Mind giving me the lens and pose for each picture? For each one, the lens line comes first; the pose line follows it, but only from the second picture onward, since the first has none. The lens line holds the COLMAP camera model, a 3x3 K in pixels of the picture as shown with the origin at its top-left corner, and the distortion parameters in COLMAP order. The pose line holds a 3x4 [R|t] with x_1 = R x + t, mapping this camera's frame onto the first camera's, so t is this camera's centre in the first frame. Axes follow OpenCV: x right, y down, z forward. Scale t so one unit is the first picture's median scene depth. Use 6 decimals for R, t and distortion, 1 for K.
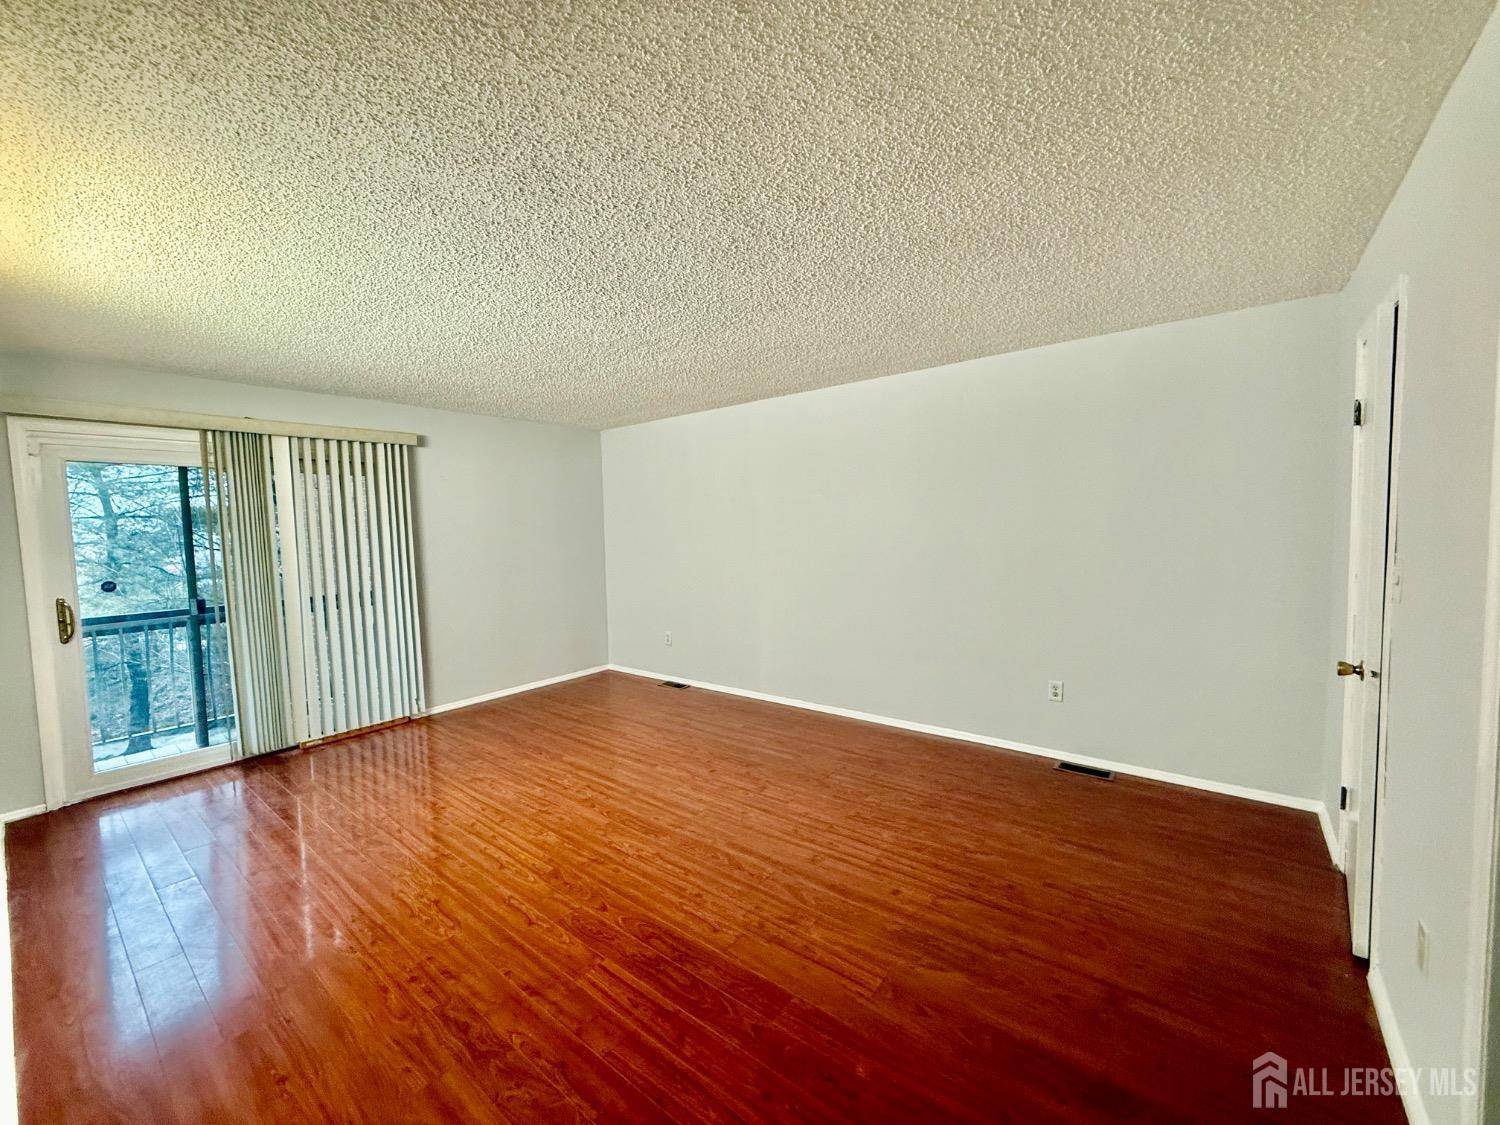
lens RADIAL K [[600.1, 0, 751.2], [0, 600.1, 561.6], [0, 0, 1]] dist [-0.000995, -0.000122]
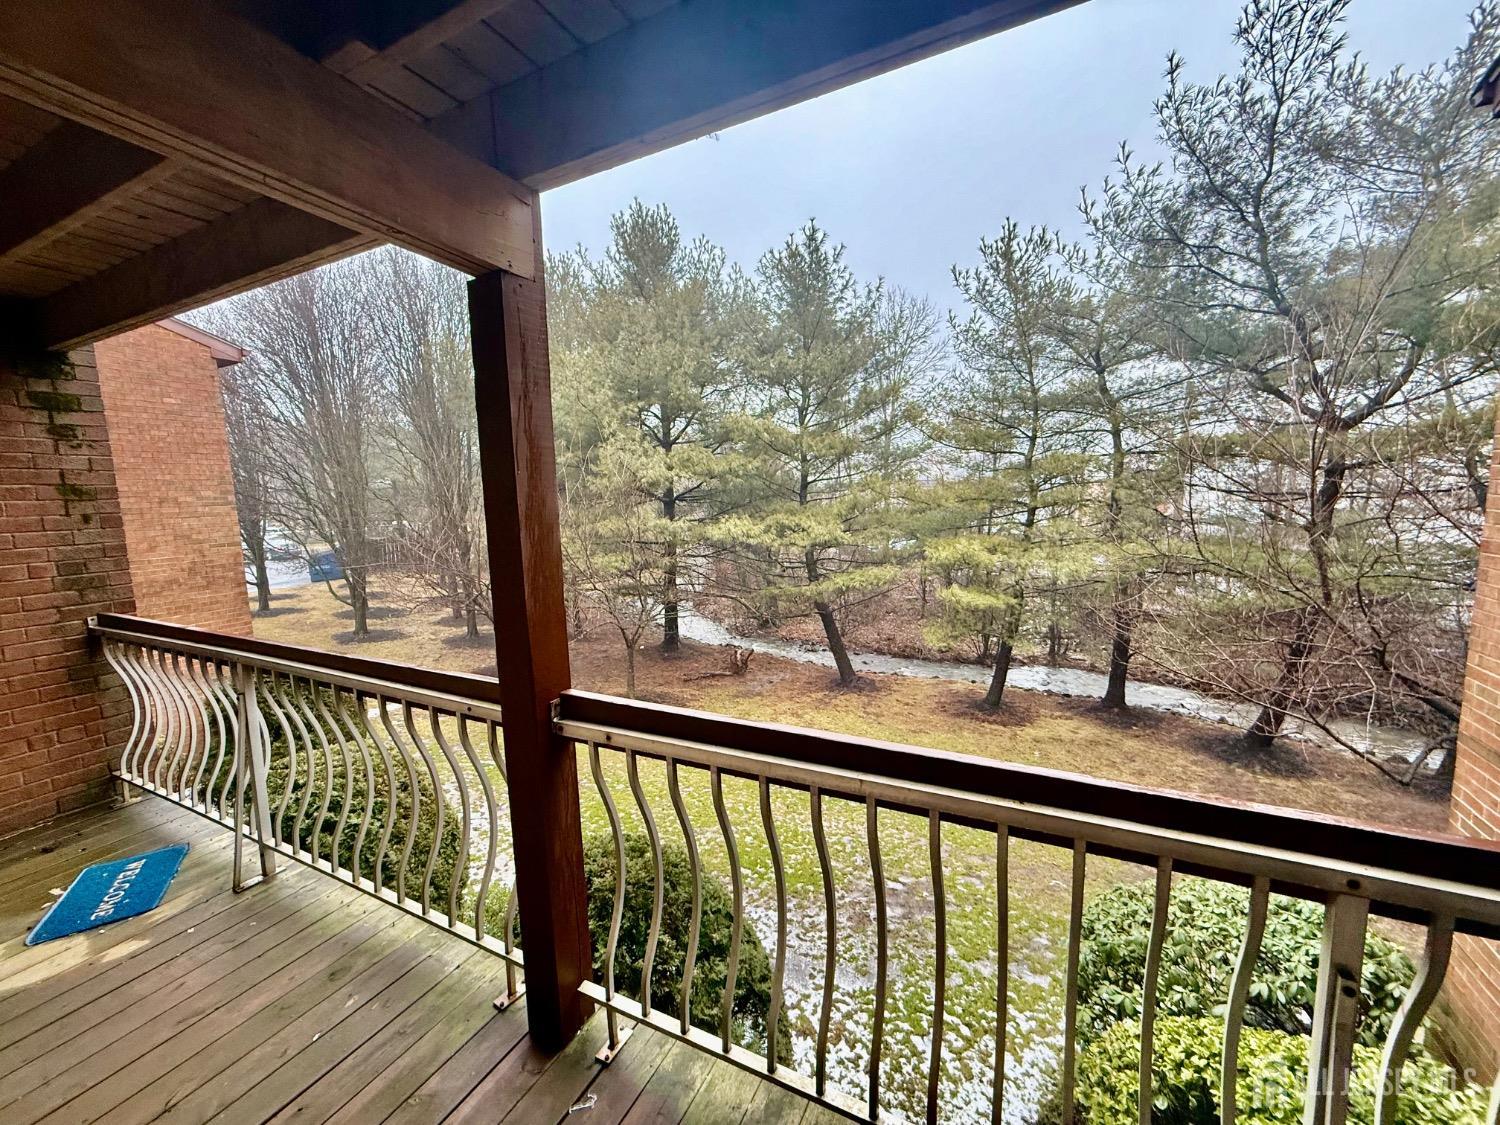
lens RADIAL K [[600.1, 0, 749.3], [0, 600.1, 560.1], [0, 0, 1]] dist [-0.000995, -0.000122]
pose [[0.204437, 0.133568, -0.969724, -0.420581], [-0.038016, 0.990983, 0.128481, -0.013911], [0.978141, 0.010599, 0.207672, 0.398074]]
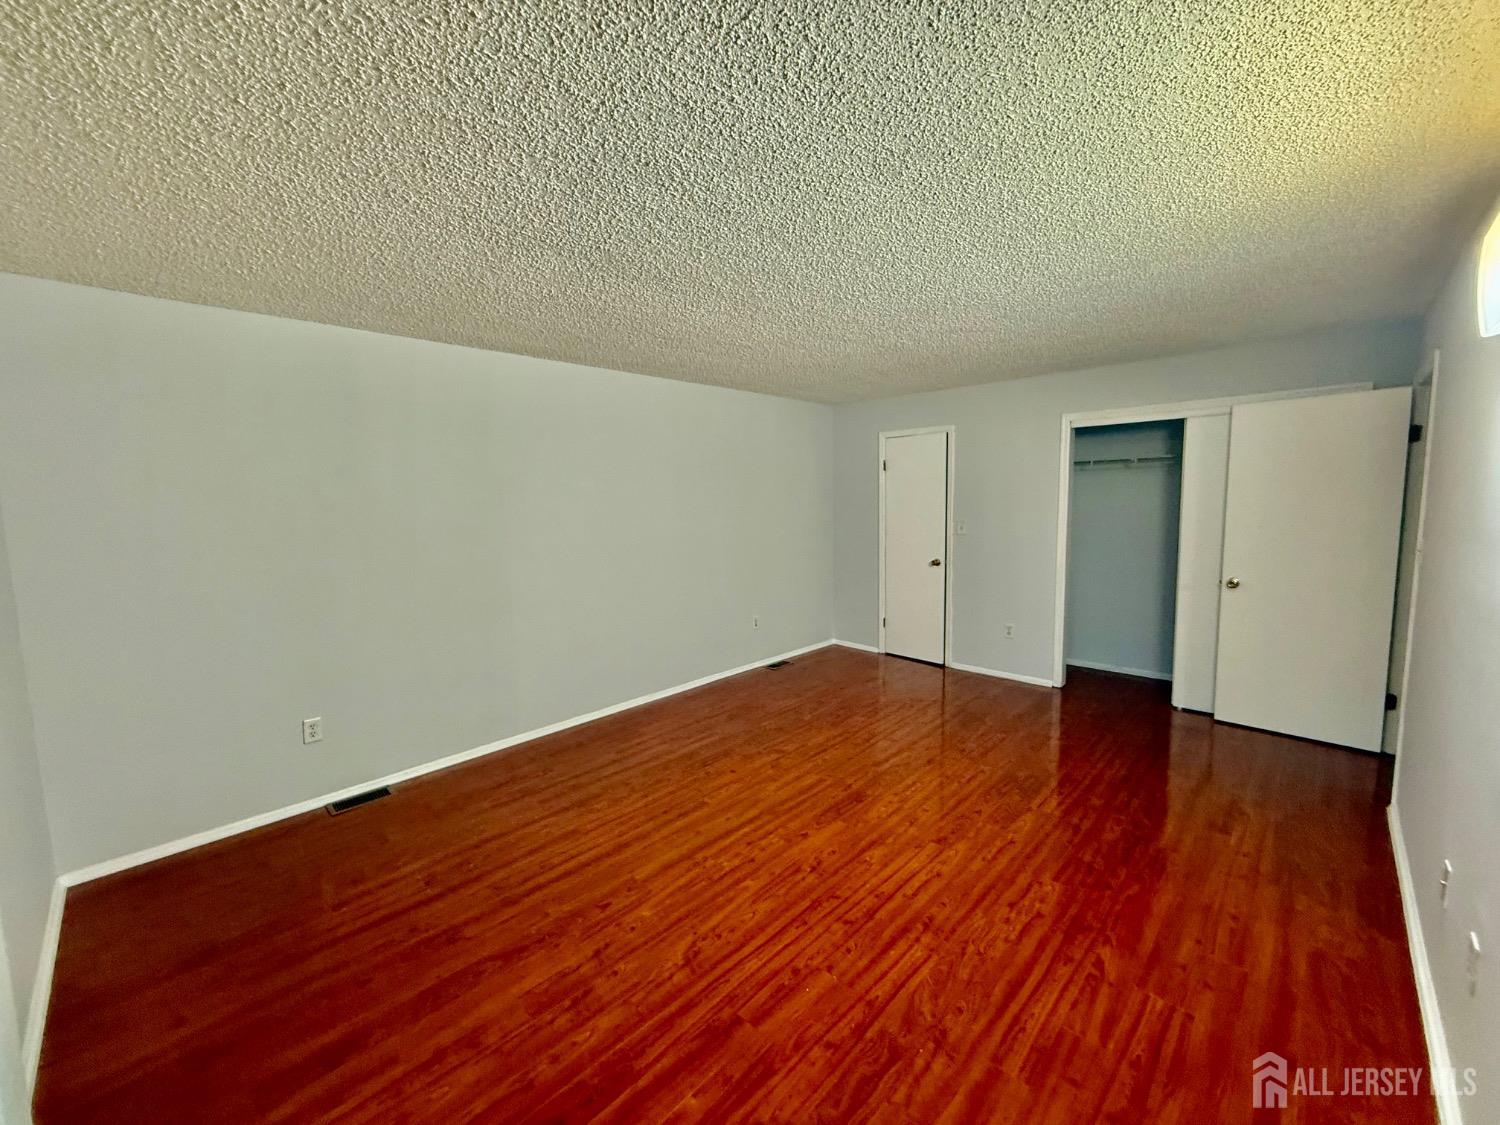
lens RADIAL K [[600.1, 0, 751.8], [0, 600.1, 559.5], [0, 0, 1]] dist [-0.000995, -0.000122]
pose [[0.094874, -0.077773, 0.992447, -0.906340], [0.078770, 0.994404, 0.070396, -0.044896], [-0.992368, 0.071497, 0.100469, 0.790647]]
